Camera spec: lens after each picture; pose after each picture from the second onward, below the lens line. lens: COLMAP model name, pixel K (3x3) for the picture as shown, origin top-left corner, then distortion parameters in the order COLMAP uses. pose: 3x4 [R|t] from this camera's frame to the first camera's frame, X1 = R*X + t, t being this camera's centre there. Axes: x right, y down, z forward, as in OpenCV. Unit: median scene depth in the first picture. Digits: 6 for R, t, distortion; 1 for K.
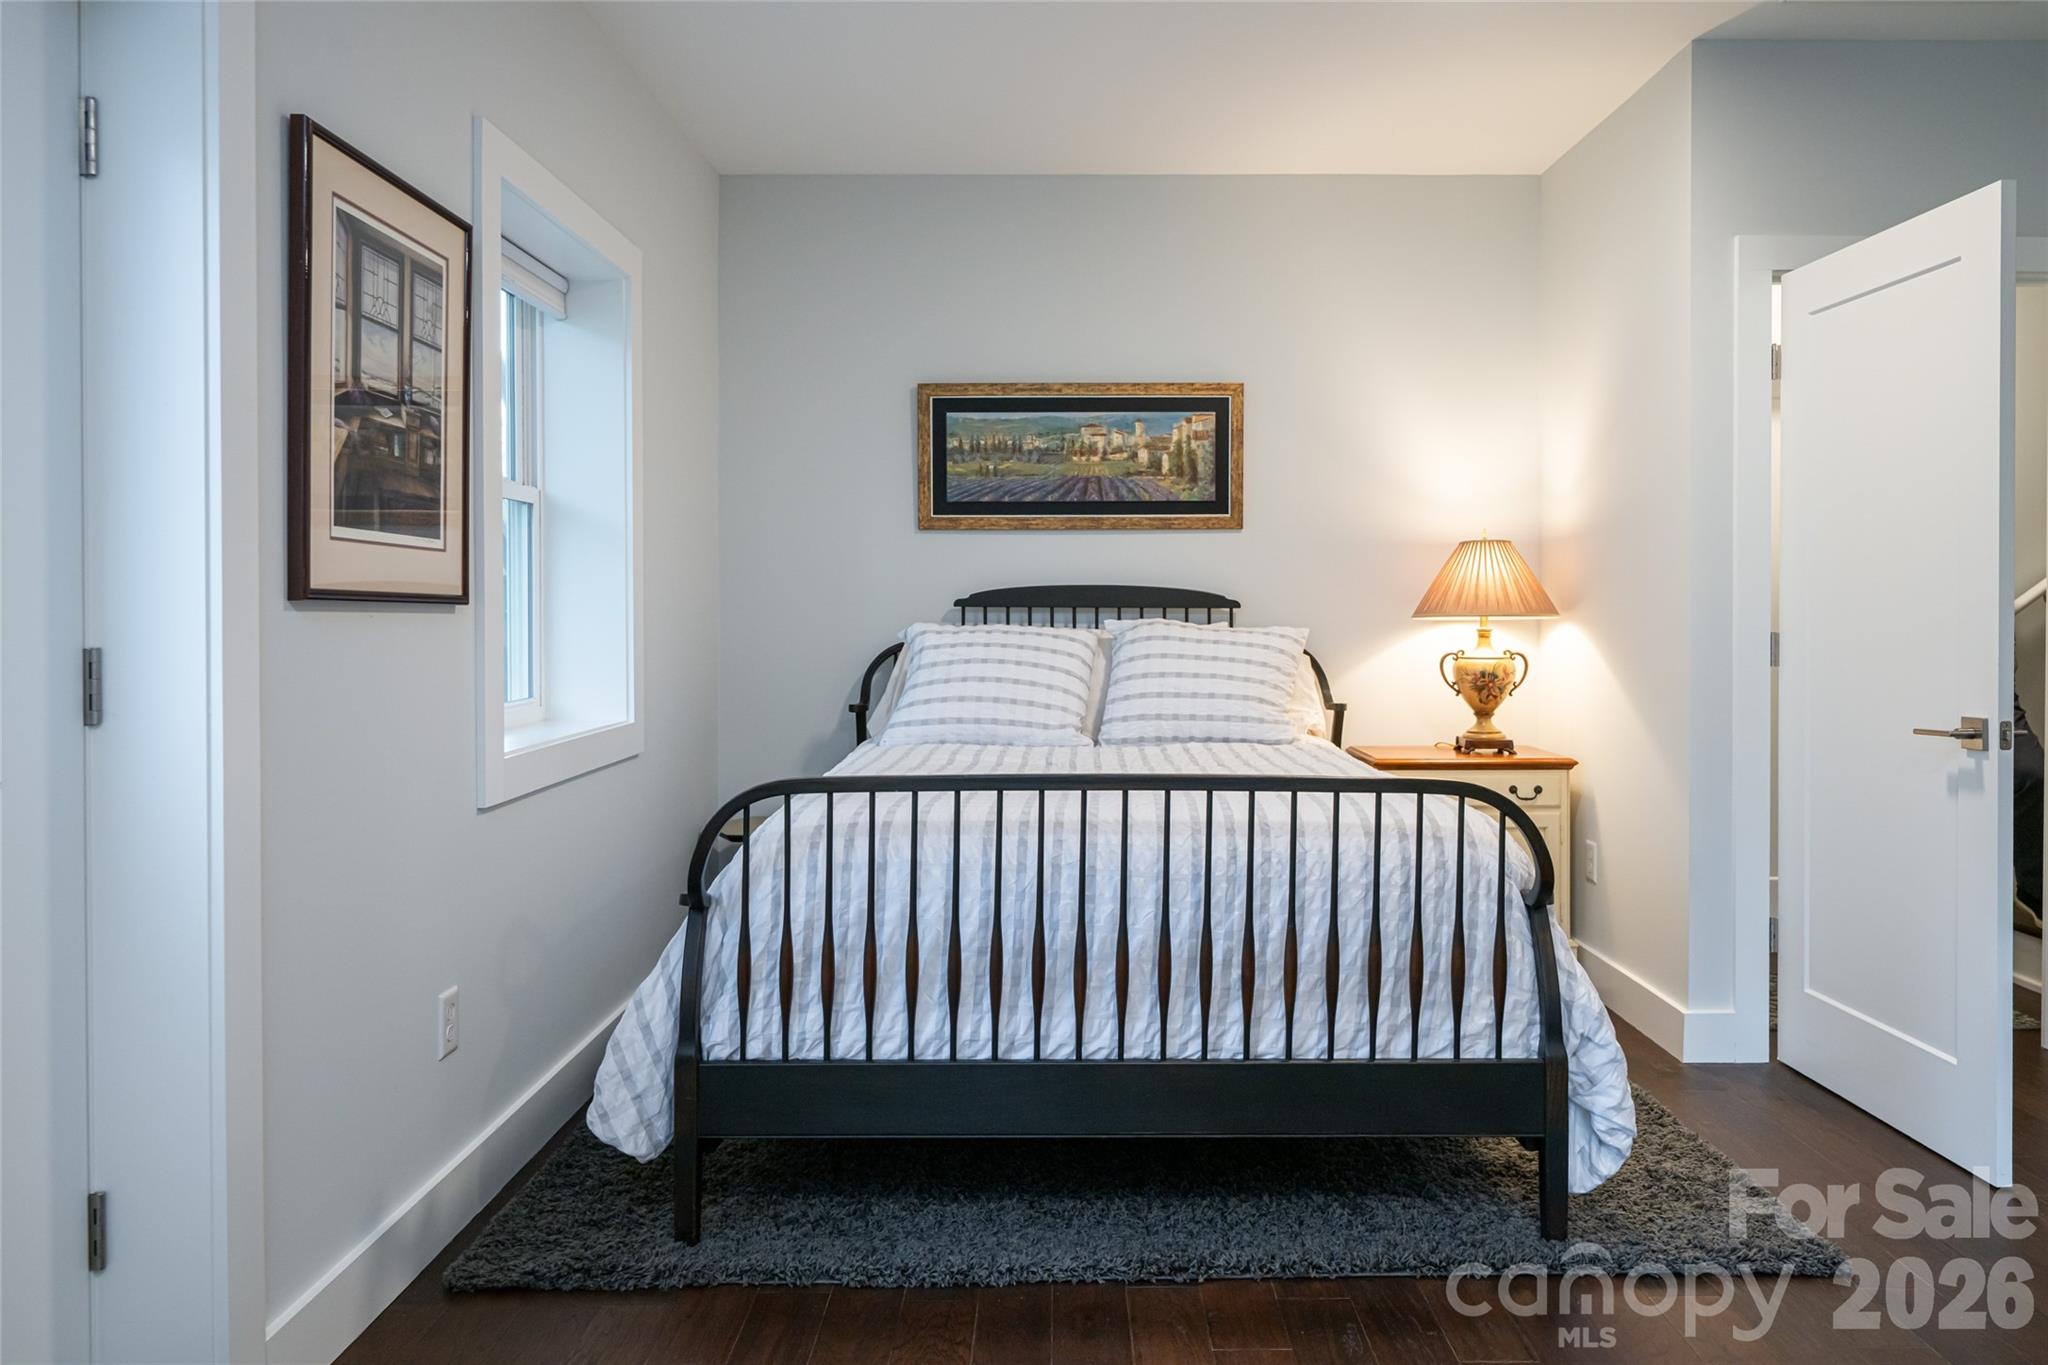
lens RADIAL K [[1387.2, 0, 1029.9], [0, 1387.2, 629.4], [0, 0, 1]] dist [-0.002379, -0.000168]
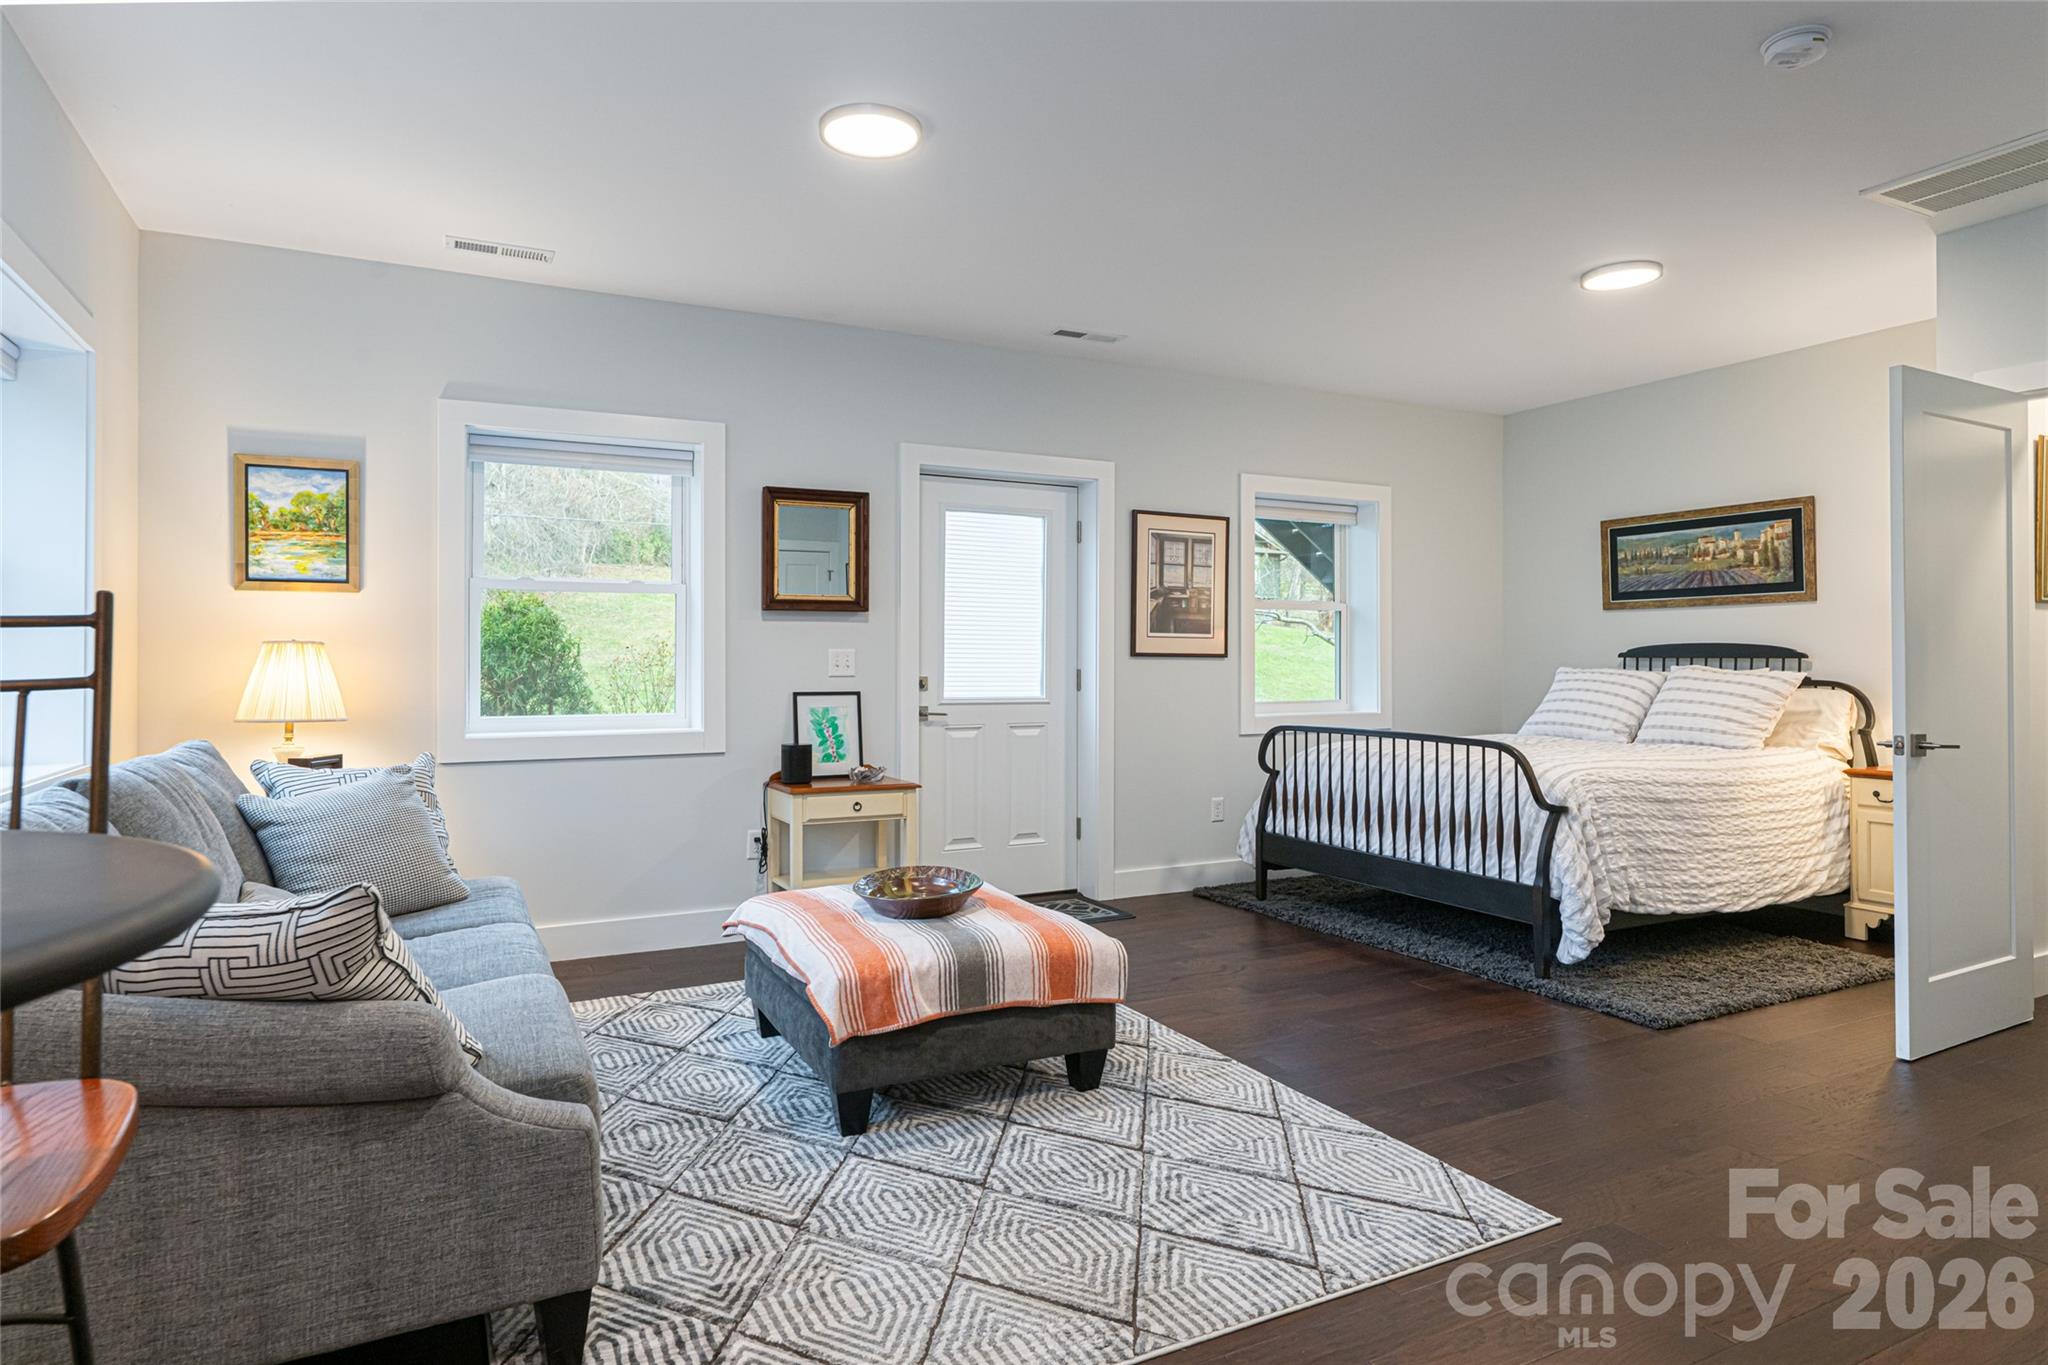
lens RADIAL K [[1170.8, 0, 1025.9], [0, 1170.8, 657.7], [0, 0, 1]] dist [-0.003068, 0.000008]
pose [[0.467673, -0.001806, -0.883900, 0.817978], [-0.013096, 0.999874, -0.008972, 0.004781], [0.883804, 0.015772, 0.467591, -0.238024]]
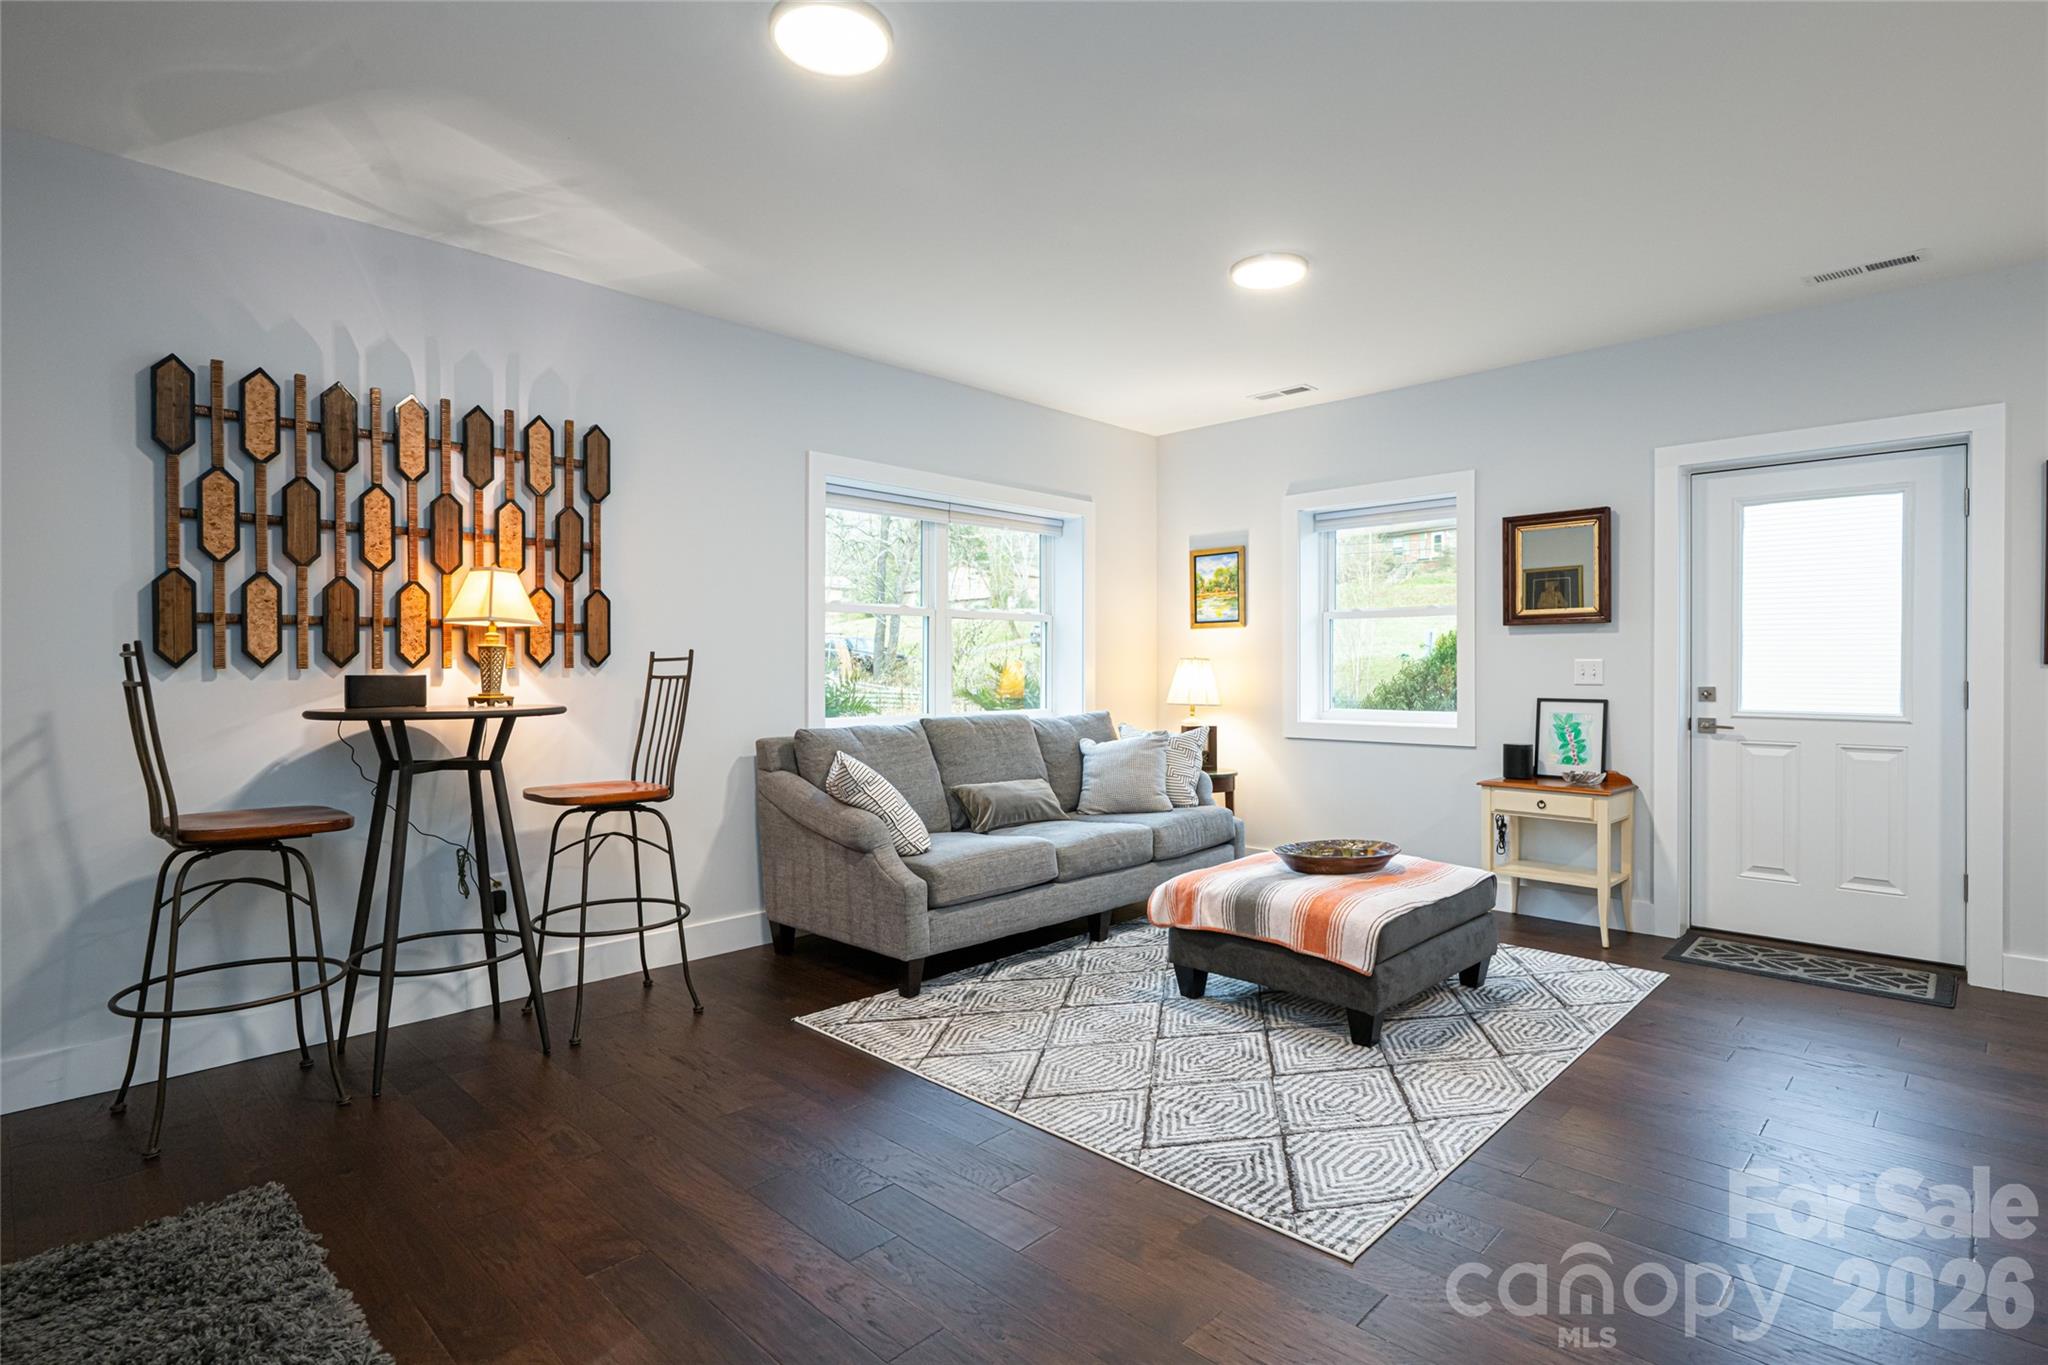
lens RADIAL K [[1013.5, 0, 1025.3], [0, 1013.5, 673.8], [0, 0, 1]] dist [-0.000388, -0.000184]
pose [[-0.692959, 0.003636, -0.720968, 0.873718], [-0.010501, 0.999830, 0.015136, -0.005525], [0.720901, 0.018059, -0.692803, 0.427879]]
